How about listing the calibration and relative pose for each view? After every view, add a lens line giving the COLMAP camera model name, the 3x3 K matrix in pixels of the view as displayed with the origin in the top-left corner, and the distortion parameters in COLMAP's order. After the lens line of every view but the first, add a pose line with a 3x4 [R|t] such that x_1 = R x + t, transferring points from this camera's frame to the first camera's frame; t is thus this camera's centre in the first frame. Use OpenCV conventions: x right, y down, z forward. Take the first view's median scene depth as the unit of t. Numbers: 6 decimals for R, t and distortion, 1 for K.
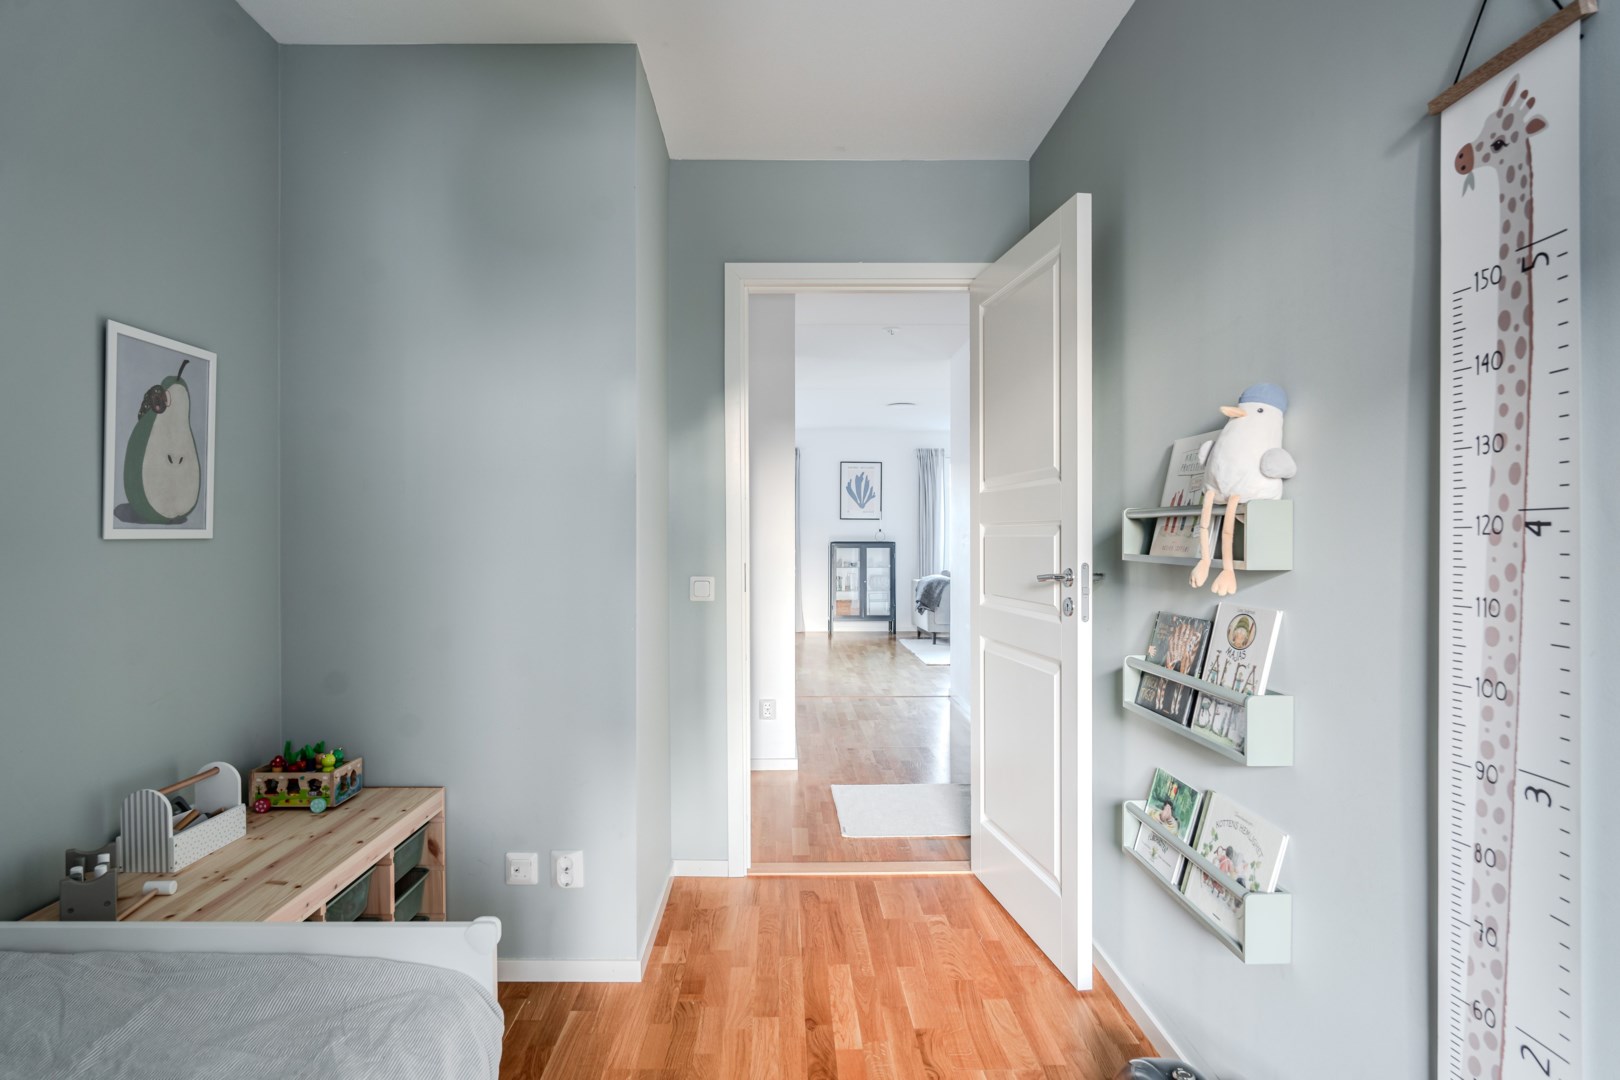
lens RADIAL K [[881.3, 0, 806.8], [0, 881.3, 543.8], [0, 0, 1]] dist [-0.002696, 0.001481]
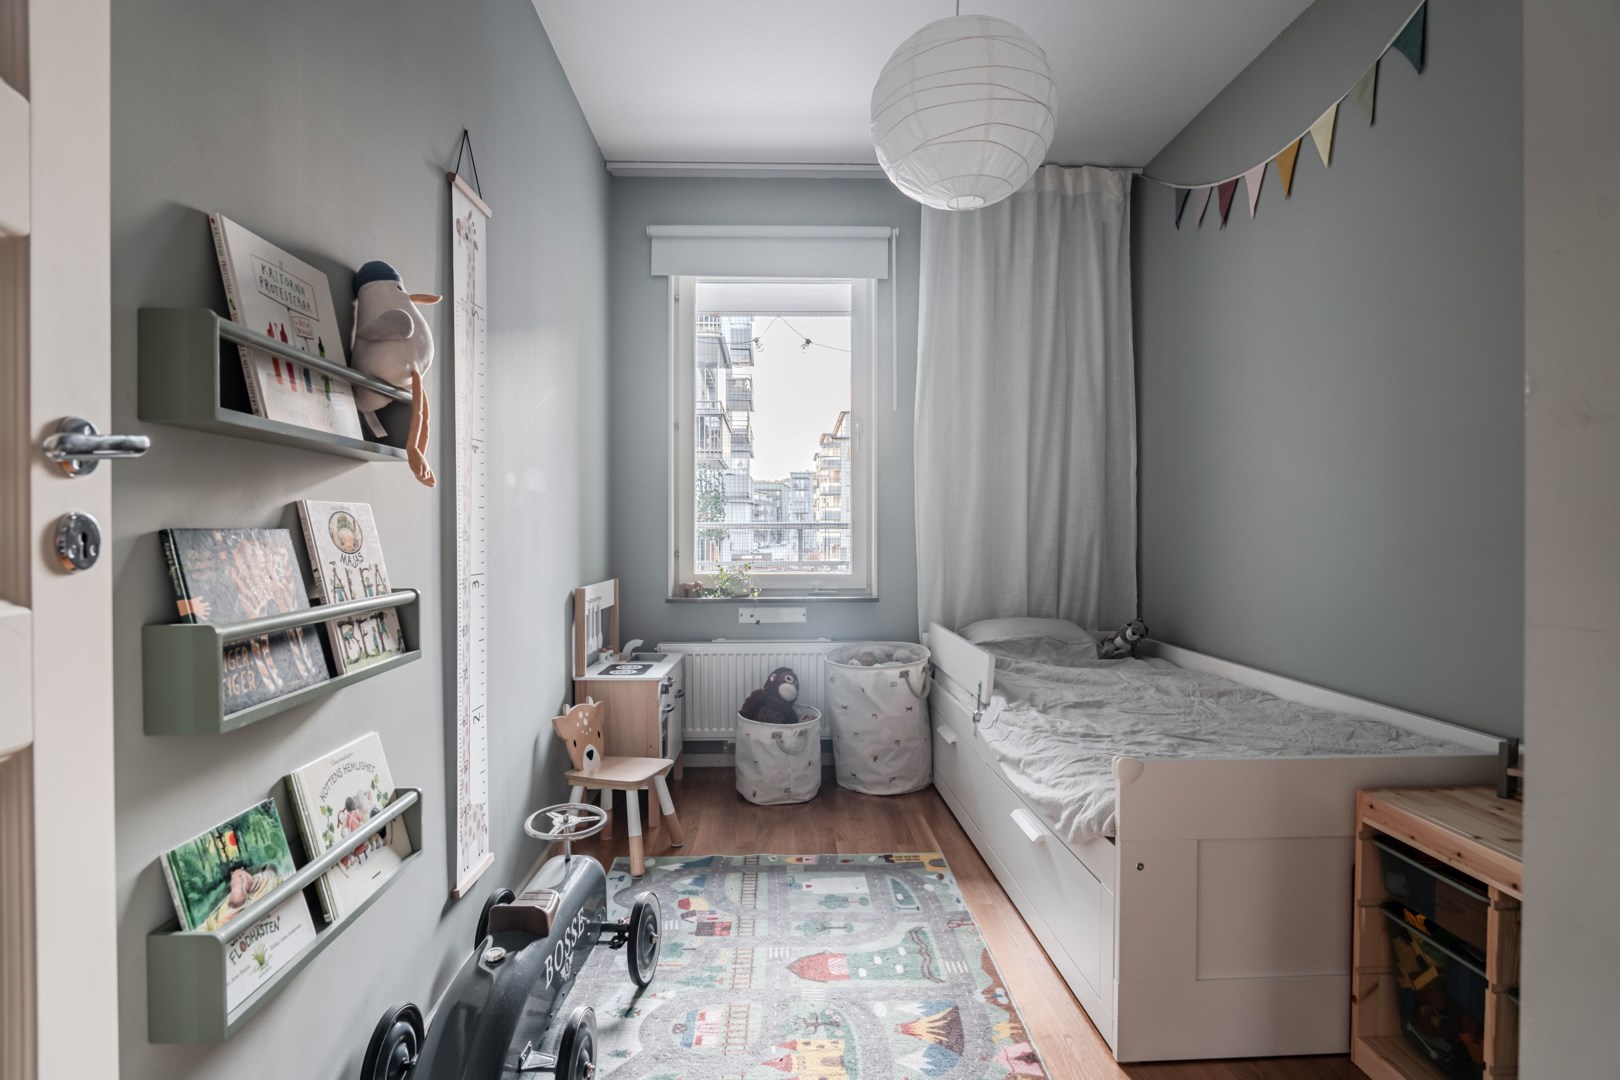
lens RADIAL K [[881.3, 0, 809.4], [0, 881.3, 541.2], [0, 0, 1]] dist [-0.002696, 0.001481]
pose [[-0.999933, 0.000958, -0.011544, 0.064315], [0.000710, 0.999768, 0.021521, 0.089397], [0.011562, 0.021512, -0.999702, 1.814890]]
